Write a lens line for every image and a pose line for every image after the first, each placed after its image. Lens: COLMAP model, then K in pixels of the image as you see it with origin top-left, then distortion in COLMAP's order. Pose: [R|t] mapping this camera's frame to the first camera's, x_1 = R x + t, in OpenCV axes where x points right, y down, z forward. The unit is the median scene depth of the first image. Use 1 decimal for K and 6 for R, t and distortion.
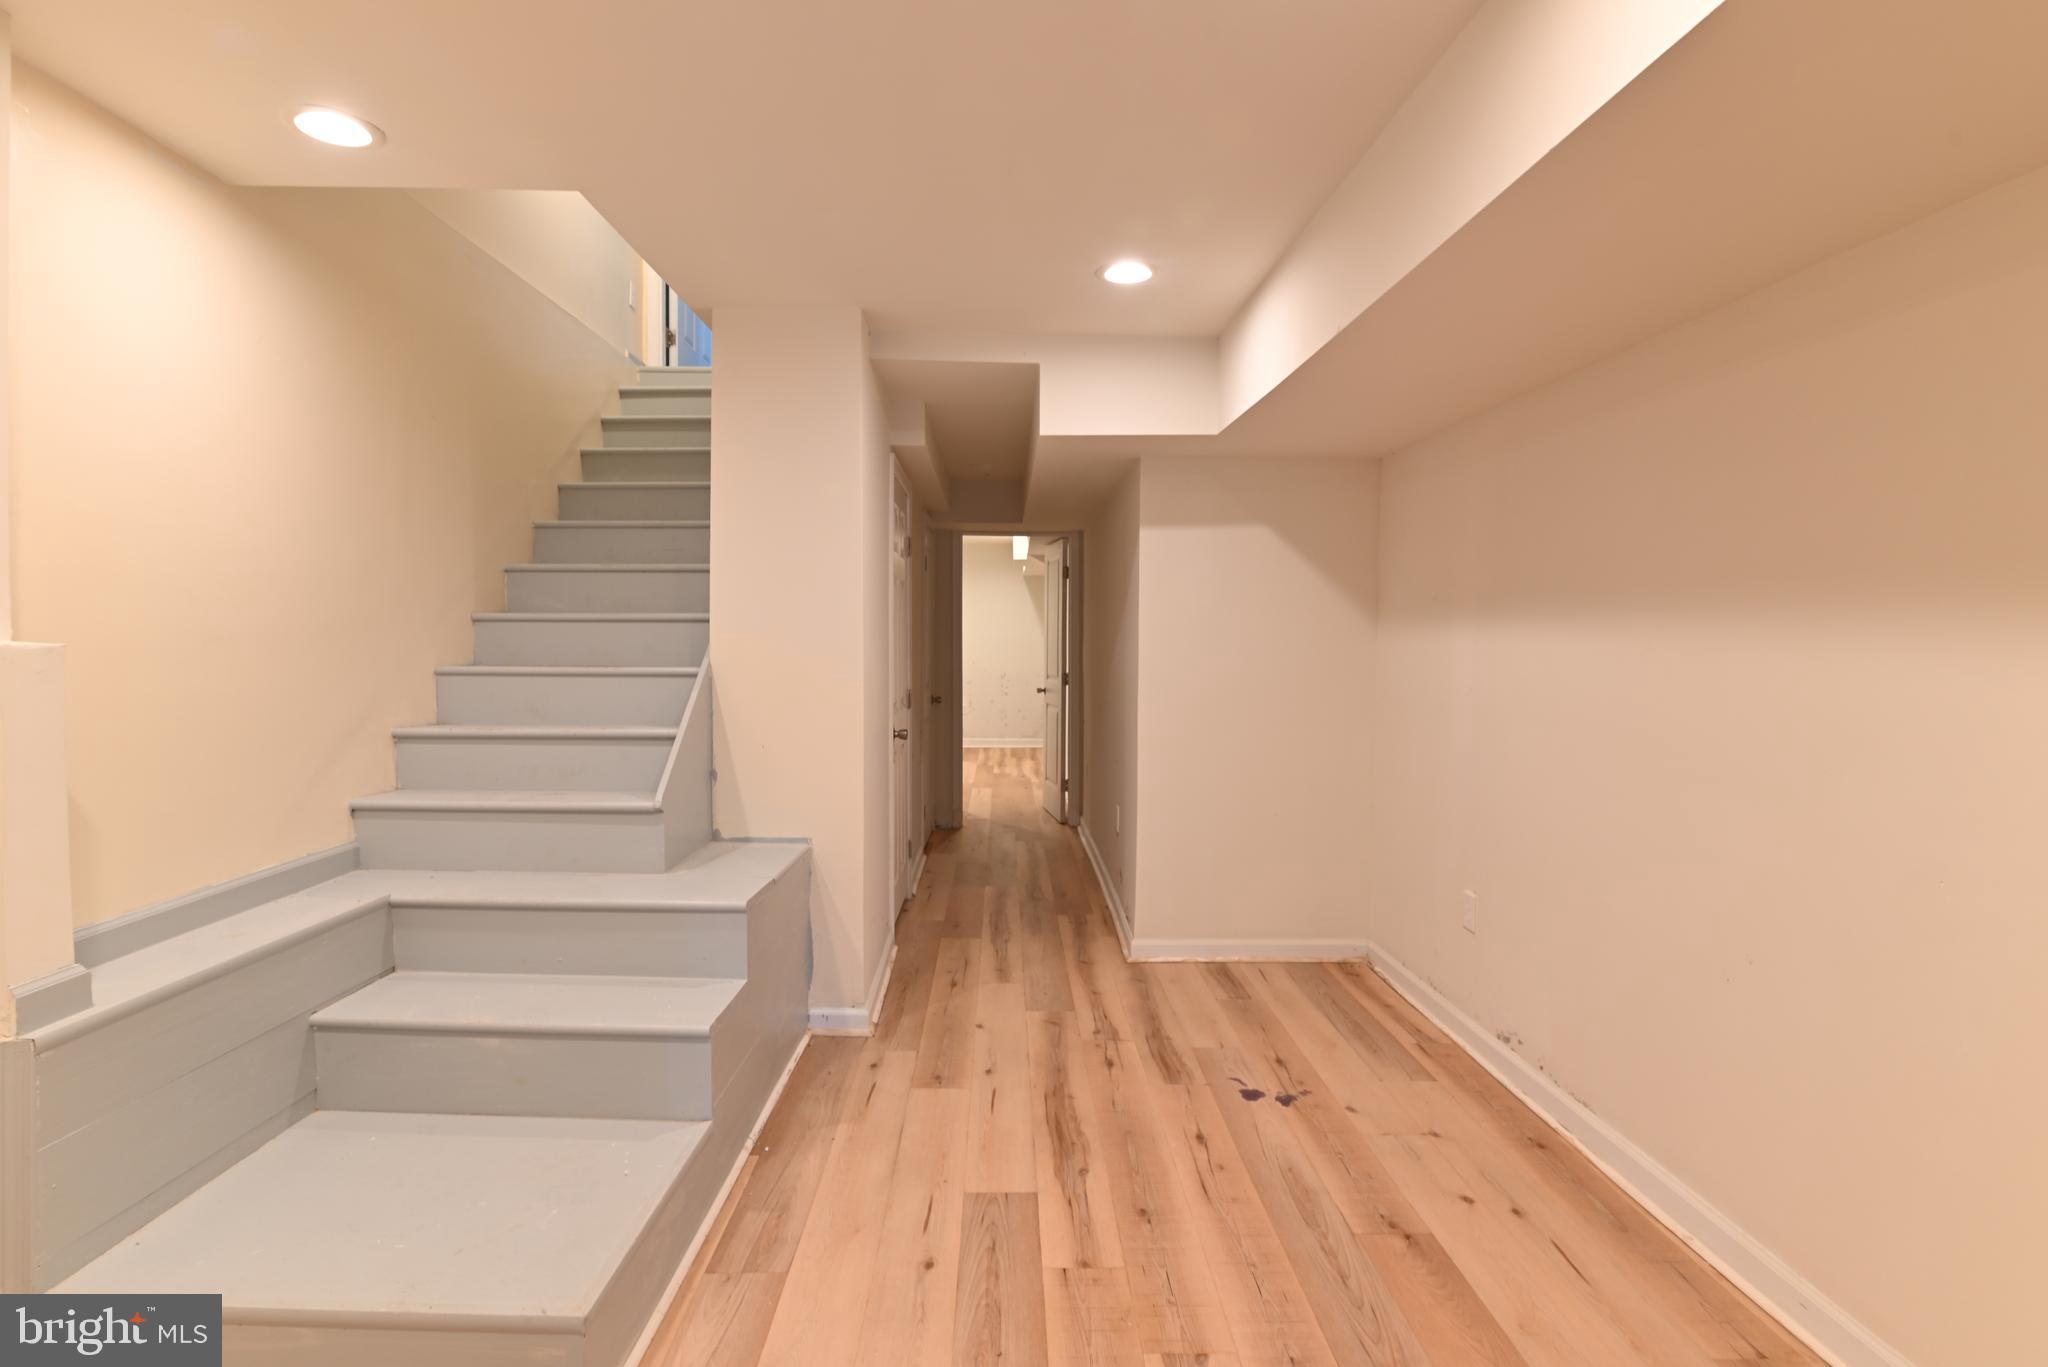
lens RADIAL K [[1056.9, 0, 1024.0], [0, 1056.9, 683.5], [0, 0, 1]] dist [-0.000038, -0.000013]
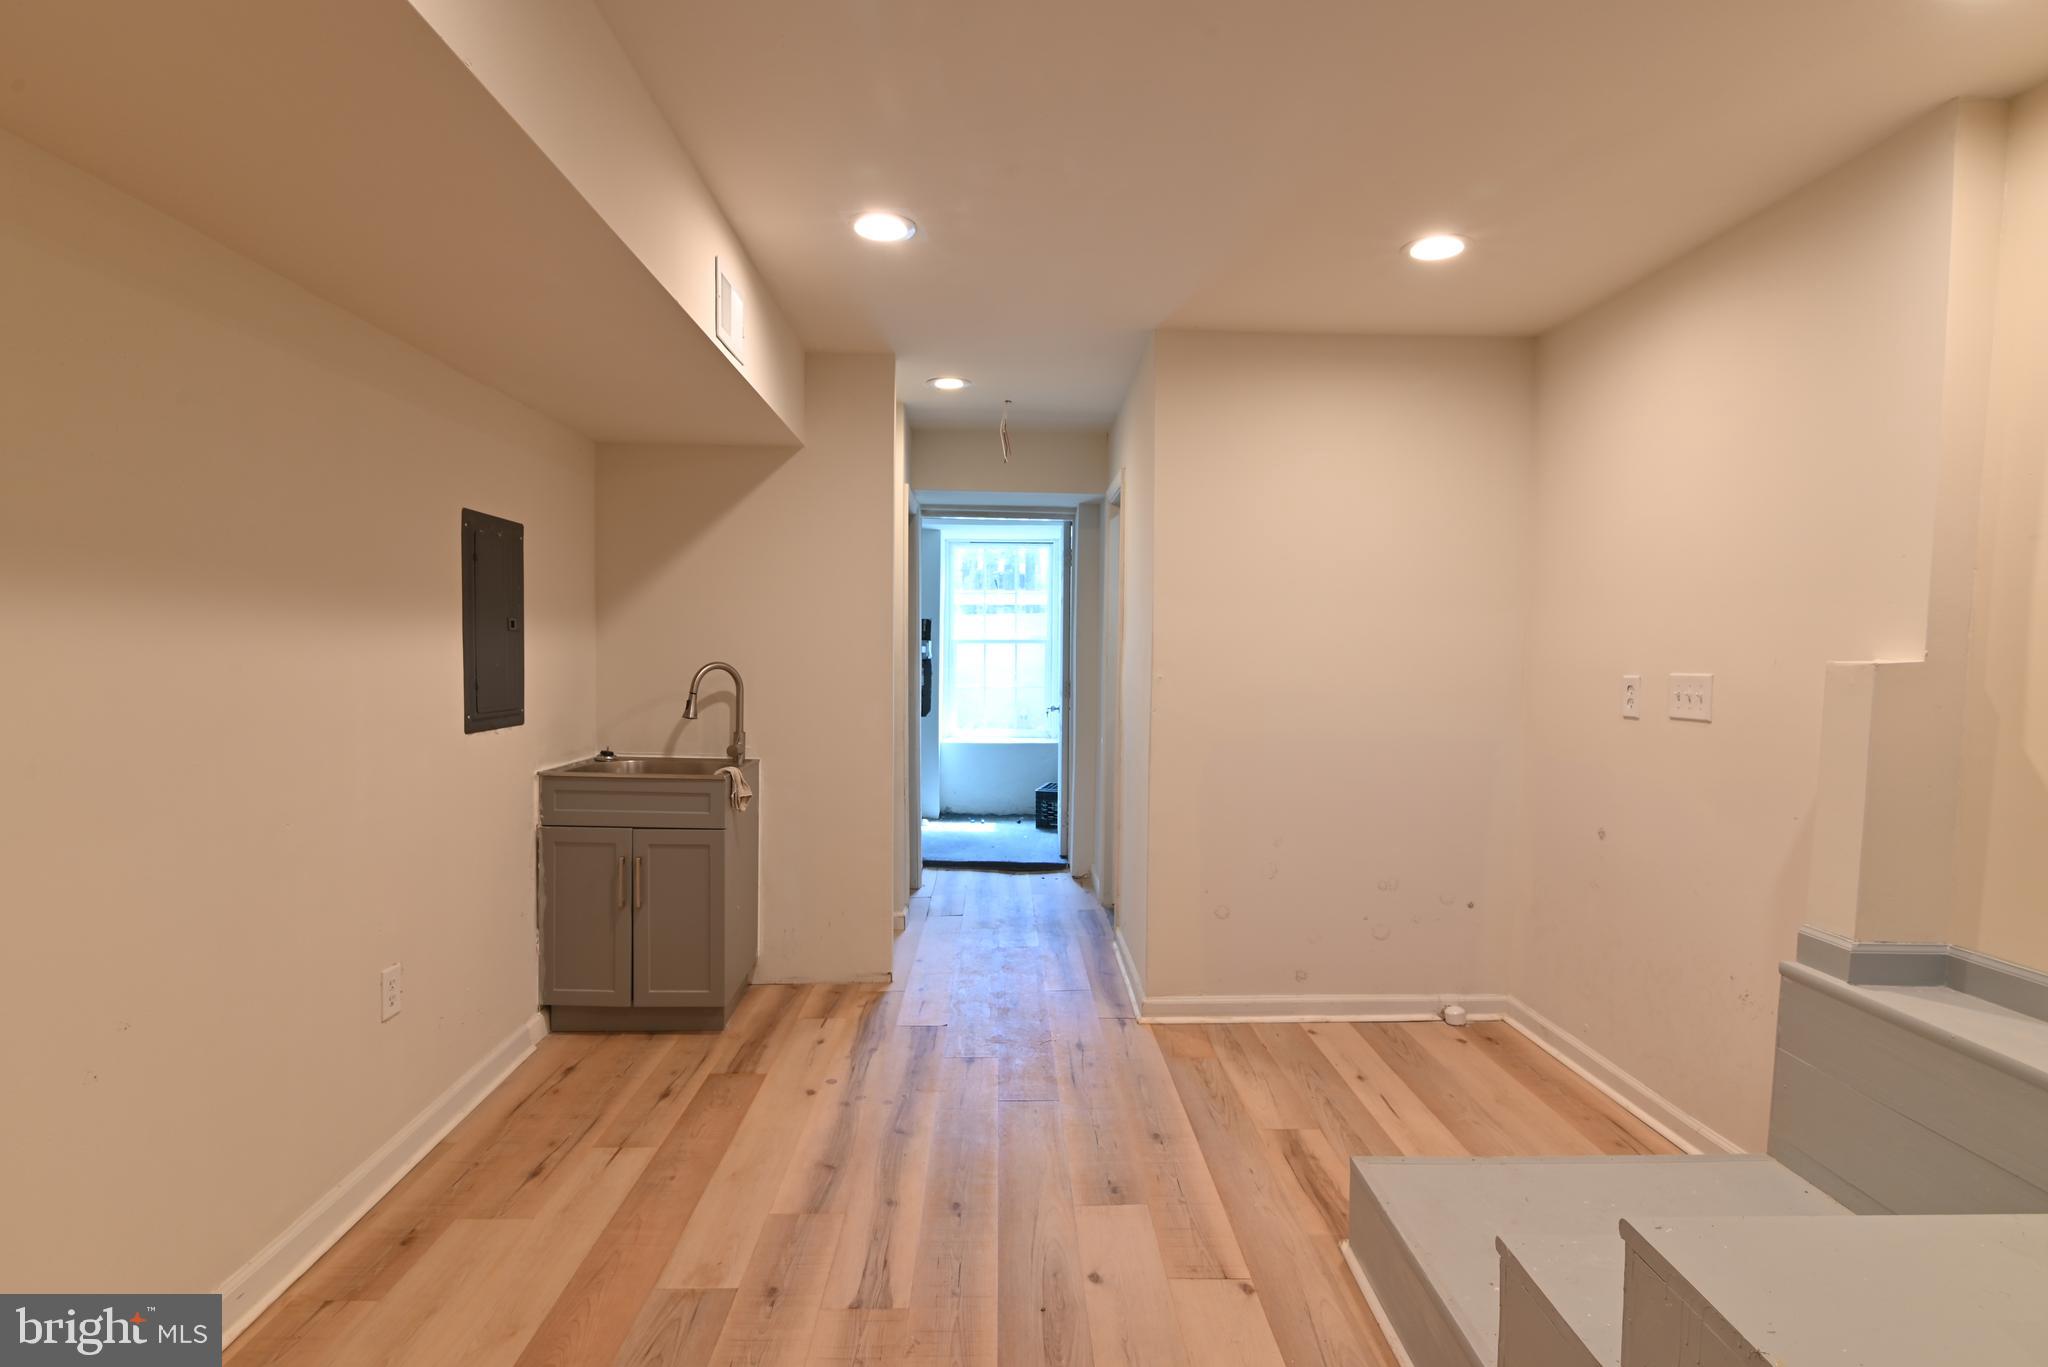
lens RADIAL K [[1056.9, 0, 1024.0], [0, 1056.9, 683.5], [0, 0, 1]] dist [-0.000038, -0.000013]
pose [[-0.999827, -0.018302, -0.003365, 0.010774], [-0.018491, 0.997432, 0.069189, -0.071343], [0.002090, 0.069240, -0.997598, 1.959463]]
